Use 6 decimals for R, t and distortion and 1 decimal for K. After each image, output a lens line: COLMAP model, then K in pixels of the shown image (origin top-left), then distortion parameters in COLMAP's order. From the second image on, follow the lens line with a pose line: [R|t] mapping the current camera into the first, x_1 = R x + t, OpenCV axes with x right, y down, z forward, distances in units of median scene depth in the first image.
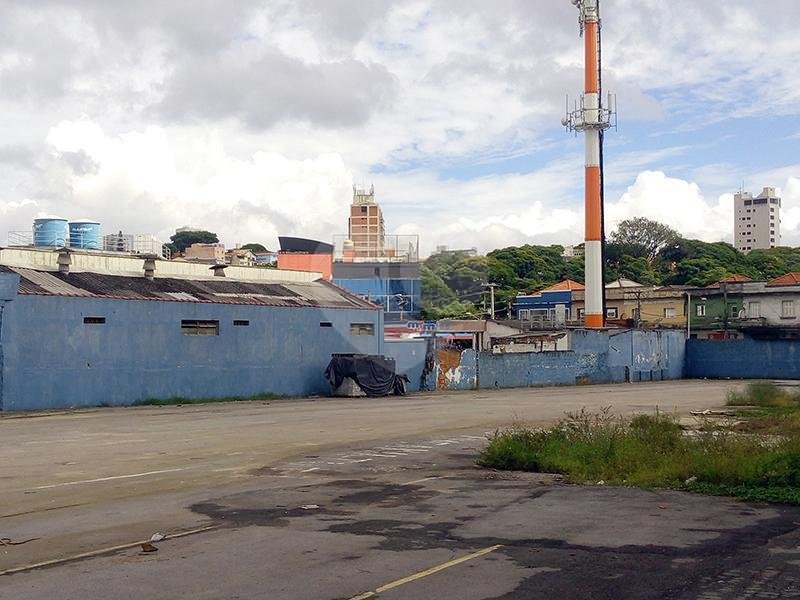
lens RADIAL K [[1164.7, 0, 405.8], [0, 1164.7, 301.6], [0, 0, 1]] dist [0.094837, 0.000000]
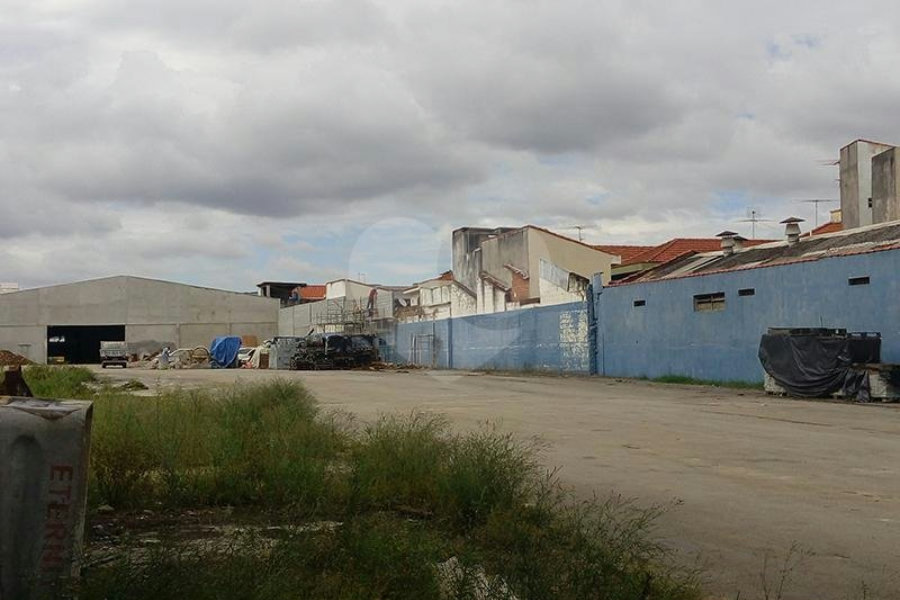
lens RADIAL K [[1310.3, 0, 448.4], [0, 1310.3, 300.8], [0, 0, 1]] dist [0.096552, 0.000000]
pose [[-0.695204, -0.017878, -0.718590, 0.253949], [0.040783, 0.997099, -0.064264, 0.028587], [0.717654, -0.073983, -0.692458, 0.567841]]
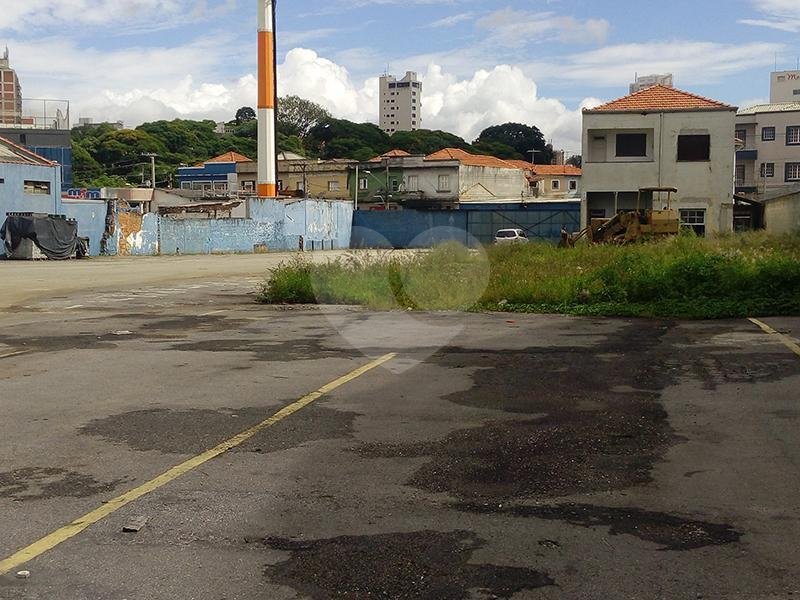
lens RADIAL K [[1164.7, 0, 389.7], [0, 1164.7, 267.6], [0, 0, 1]] dist [0.094837, 0.000000]
pose [[0.958758, -0.006656, 0.284147, -0.015638], [-0.014305, 0.997329, 0.071628, 0.007323], [-0.283865, -0.072738, 0.956101, 0.014893]]
